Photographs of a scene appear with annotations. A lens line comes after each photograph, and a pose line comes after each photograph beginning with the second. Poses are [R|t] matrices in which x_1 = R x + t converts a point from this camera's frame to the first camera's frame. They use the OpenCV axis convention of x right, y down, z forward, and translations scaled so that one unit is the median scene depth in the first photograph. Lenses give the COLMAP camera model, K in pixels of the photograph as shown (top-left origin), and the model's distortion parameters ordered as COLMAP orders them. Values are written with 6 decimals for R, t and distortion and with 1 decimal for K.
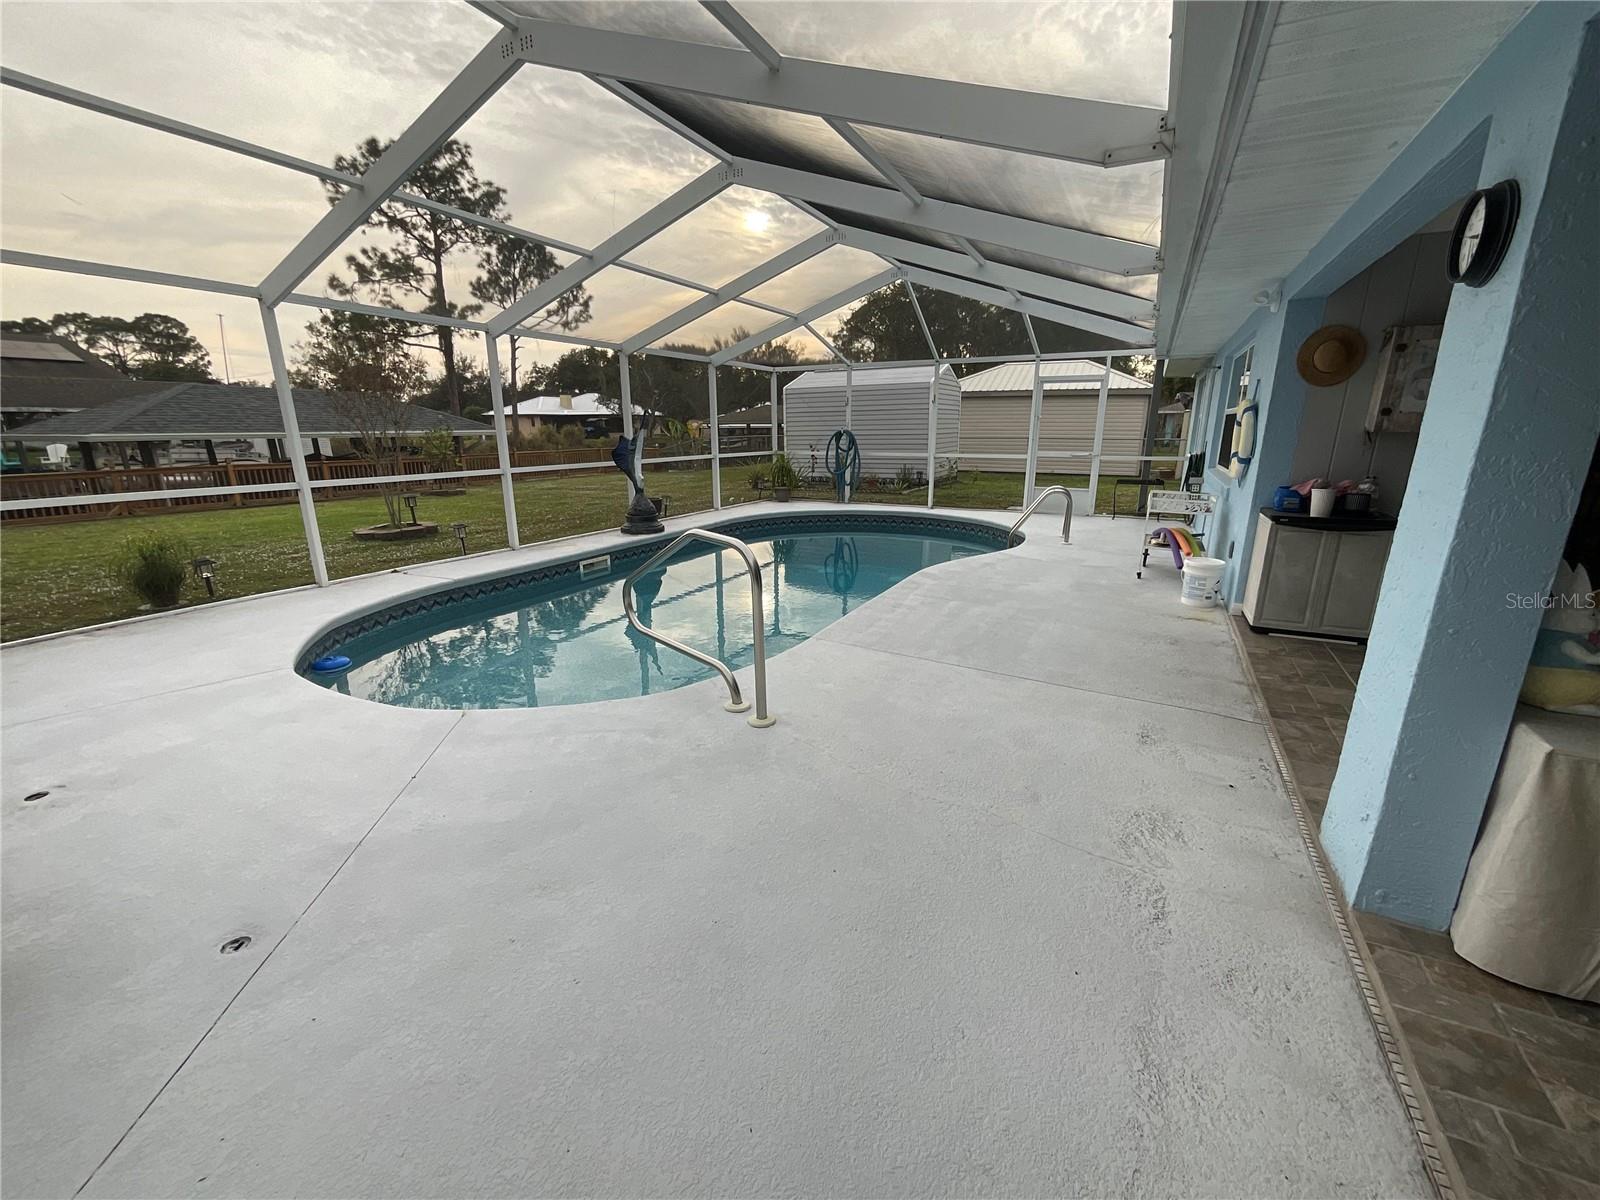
lens RADIAL K [[646.3, 0, 795.9], [0, 646.3, 603.1], [0, 0, 1]] dist [-0.006213, -0.000101]
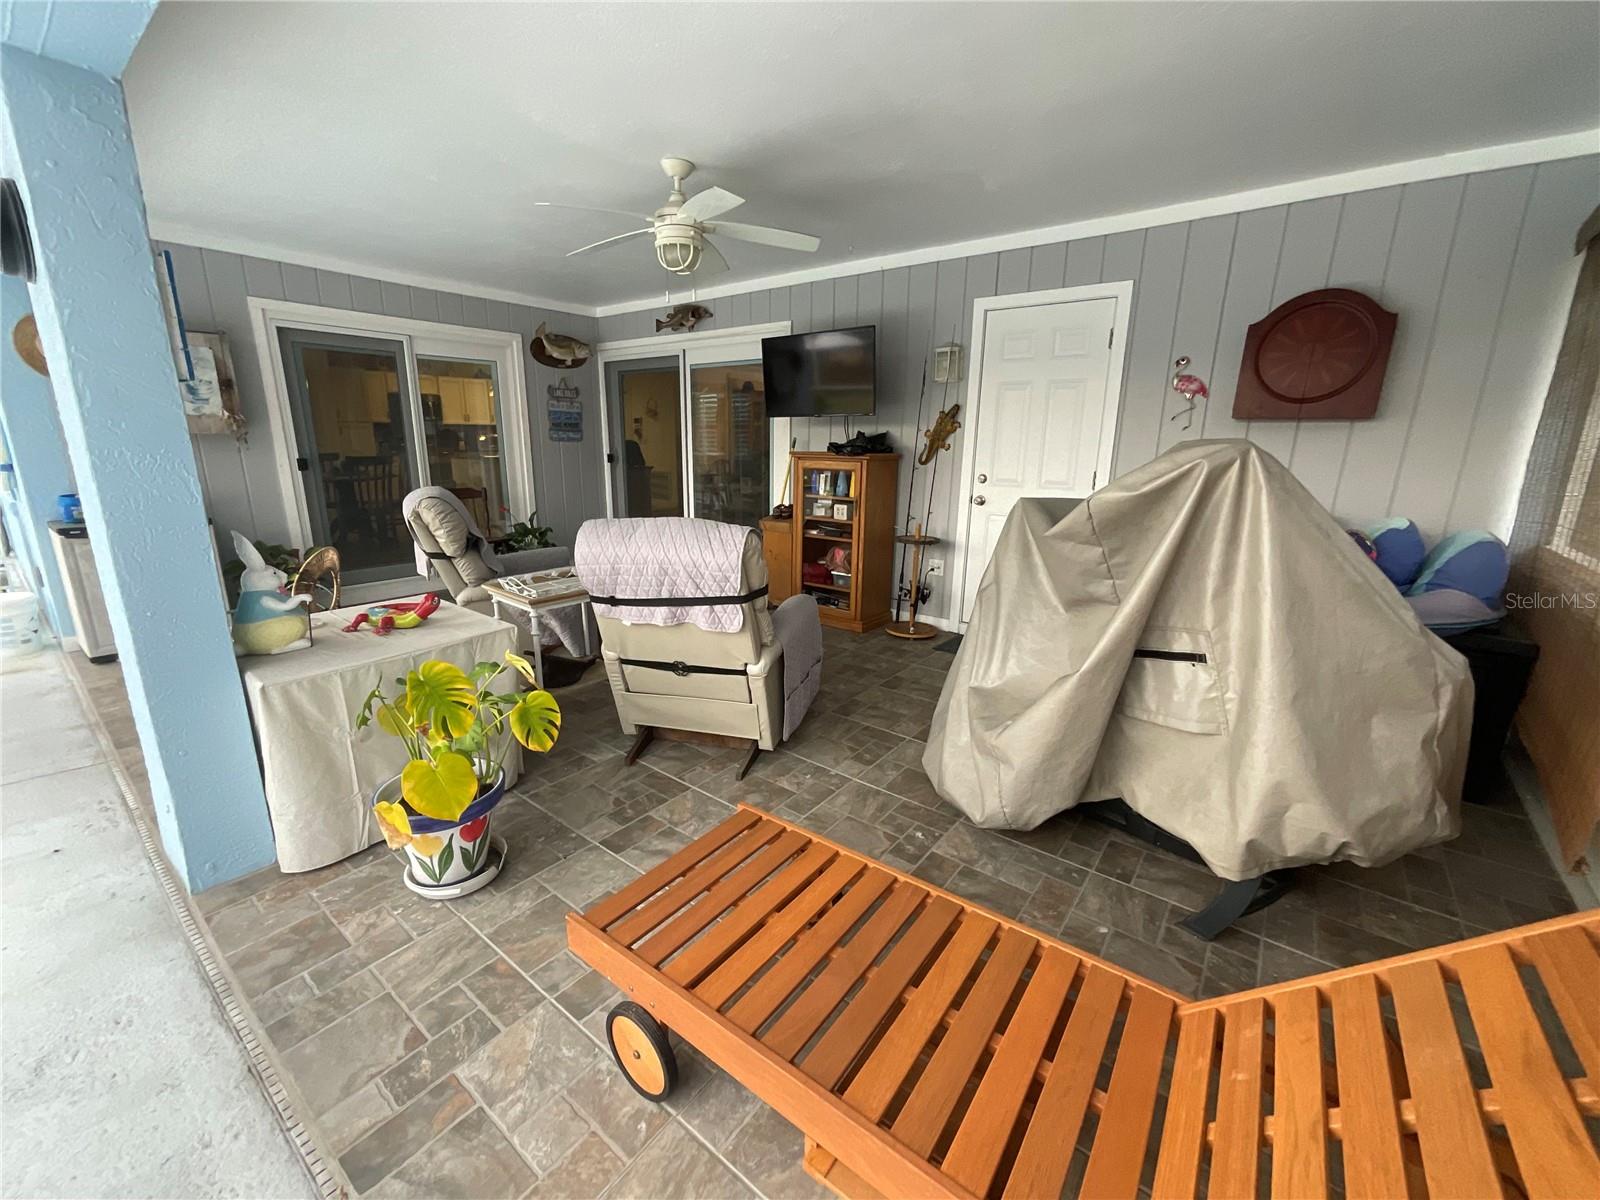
lens RADIAL K [[646.3, 0, 795.9], [0, 646.3, 603.1], [0, 0, 1]] dist [-0.006213, -0.000101]
pose [[0.165547, -0.237959, 0.957063, 0.137514], [0.243353, 0.950301, 0.194184, 0.059705], [-0.955706, 0.200757, 0.215227, -0.187513]]
